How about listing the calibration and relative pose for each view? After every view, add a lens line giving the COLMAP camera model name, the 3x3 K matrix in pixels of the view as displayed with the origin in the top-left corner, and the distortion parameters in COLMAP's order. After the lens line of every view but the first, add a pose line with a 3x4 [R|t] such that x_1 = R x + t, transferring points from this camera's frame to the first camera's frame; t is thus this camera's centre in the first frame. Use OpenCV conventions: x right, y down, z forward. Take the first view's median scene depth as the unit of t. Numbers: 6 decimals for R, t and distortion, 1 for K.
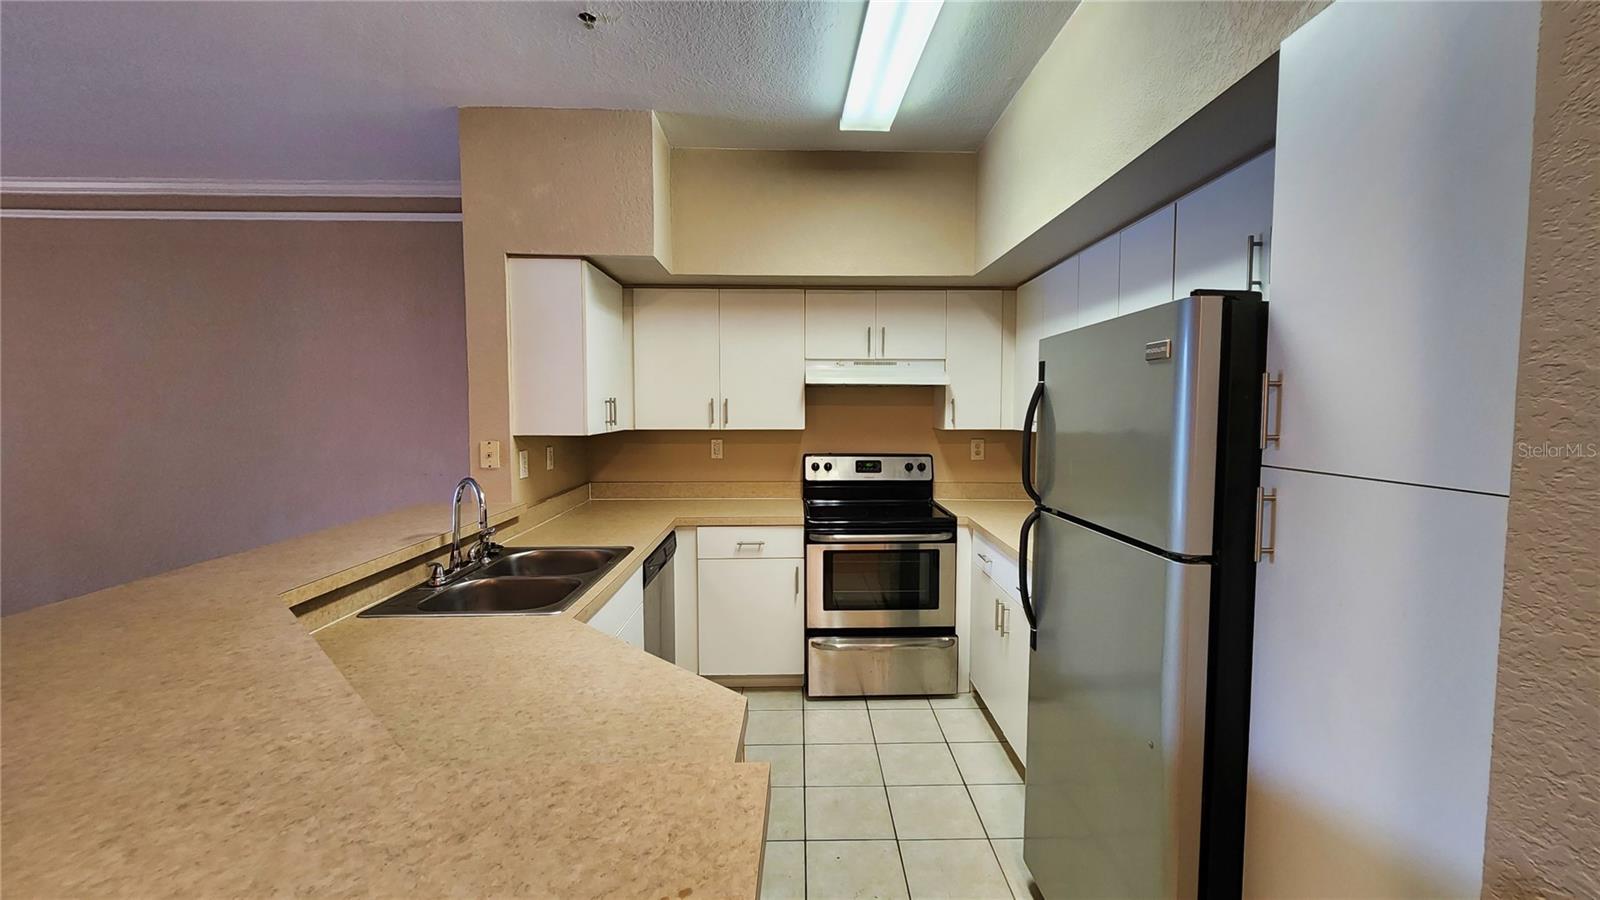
lens RADIAL K [[651.5, 0, 812.0], [0, 651.5, 442.9], [0, 0, 1]] dist [0.004926, -0.002963]
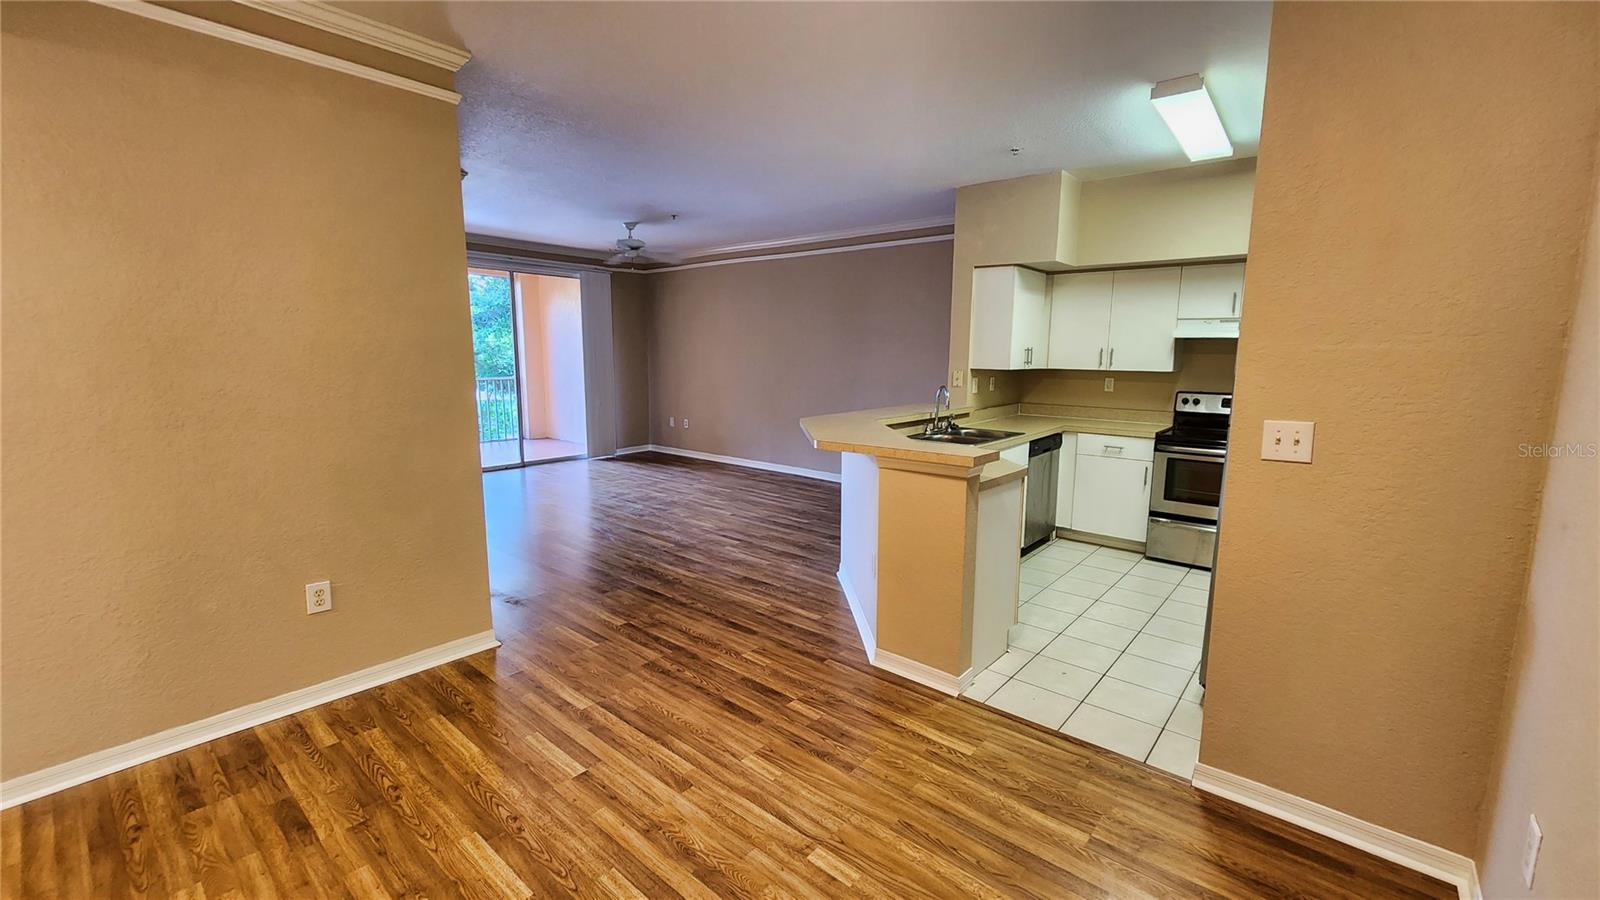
lens RADIAL K [[651.5, 0, 816.0], [0, 651.5, 451.7], [0, 0, 1]] dist [0.004926, -0.002963]
pose [[0.756481, 0.108557, -0.644943, 0.347943], [-0.049134, 0.992775, 0.109472, 0.035326], [0.652167, -0.051125, 0.756349, -0.558122]]
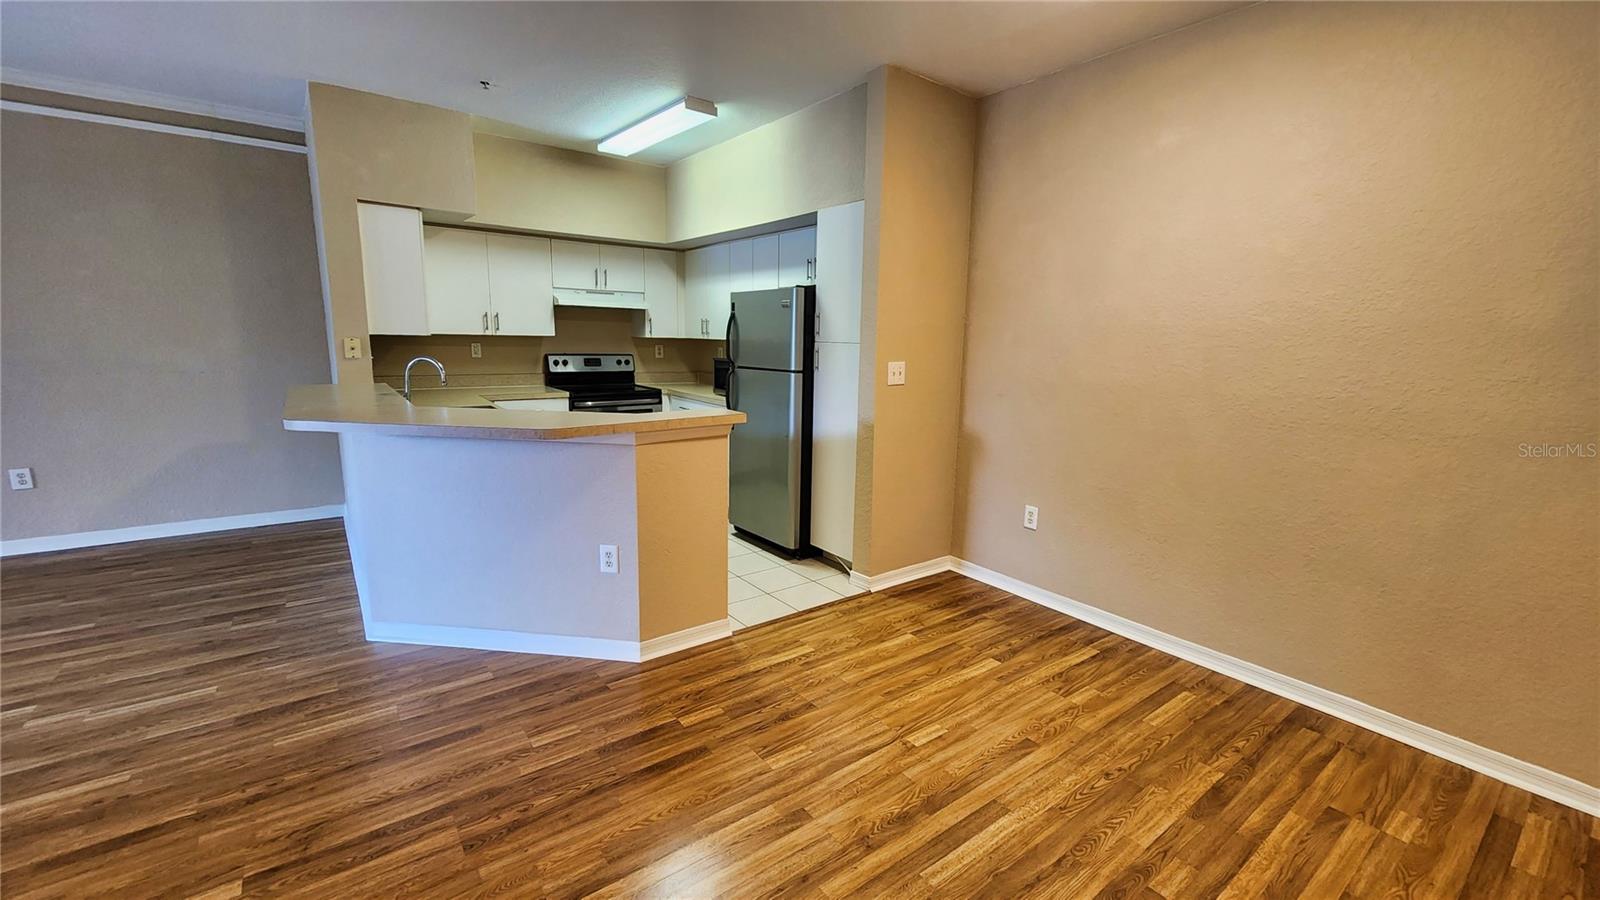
lens RADIAL K [[651.5, 0, 815.5], [0, 651.5, 445.0], [0, 0, 1]] dist [0.004926, -0.002963]
pose [[0.803828, -0.082376, 0.589130, -0.464080], [0.011446, 0.992324, 0.123135, 0.053784], [-0.594751, -0.092236, 0.798601, -0.602784]]
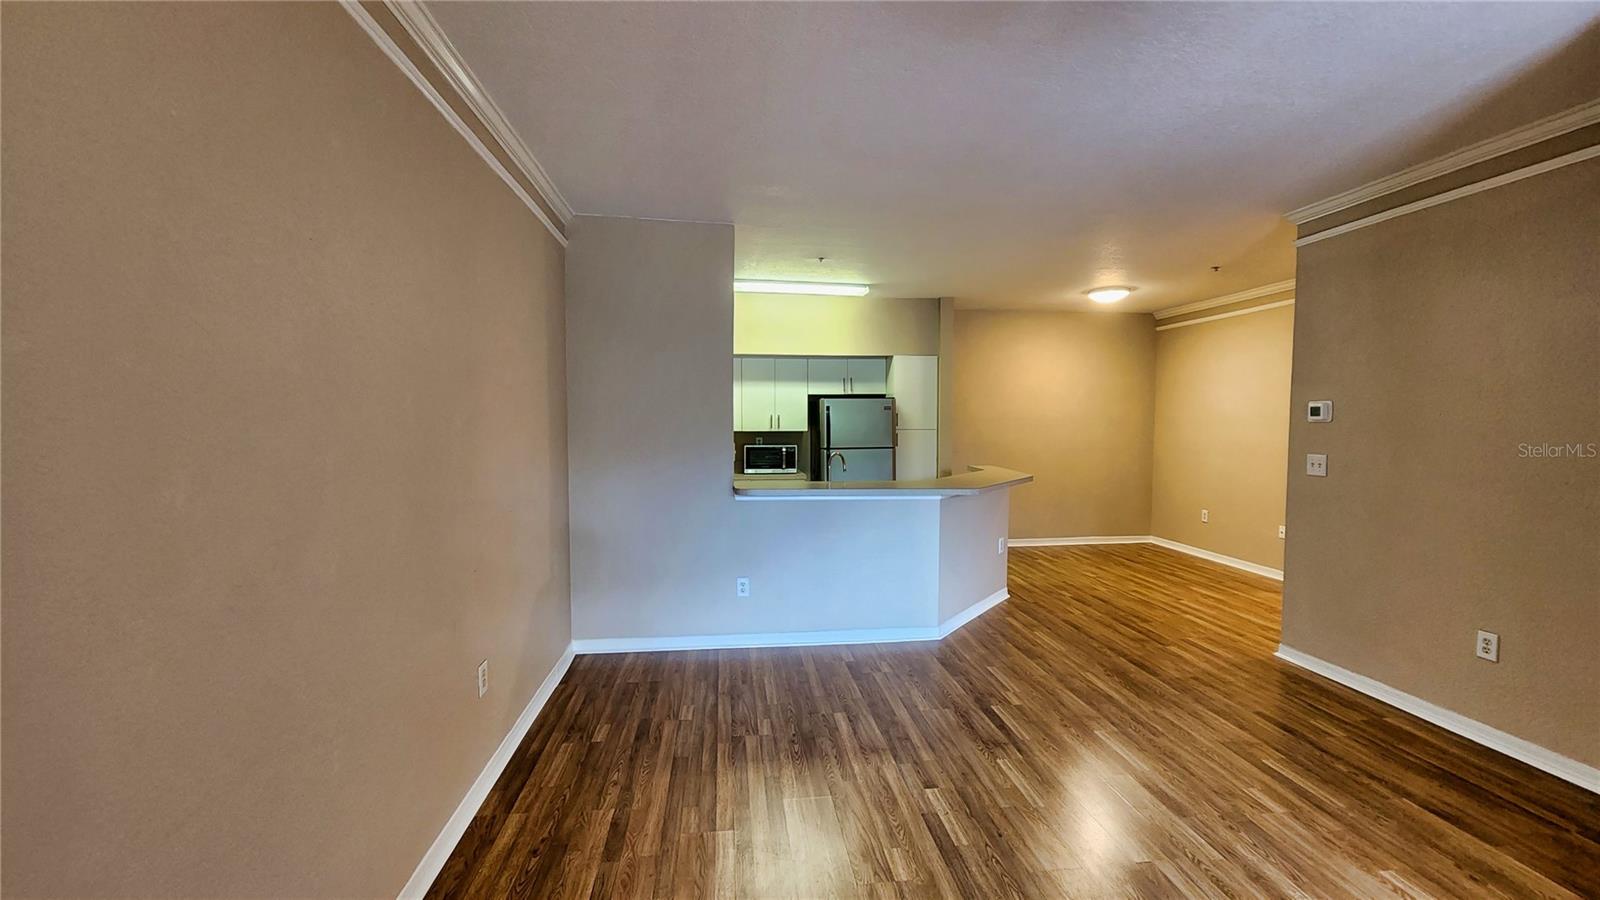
lens RADIAL K [[651.5, 0, 812.5], [0, 651.5, 448.2], [0, 0, 1]] dist [0.004926, -0.002963]
pose [[-0.115019, -0.047011, 0.992250, -1.737051], [0.056642, 0.996944, 0.053799, -0.053613], [-0.991747, 0.062391, -0.112004, 0.852620]]
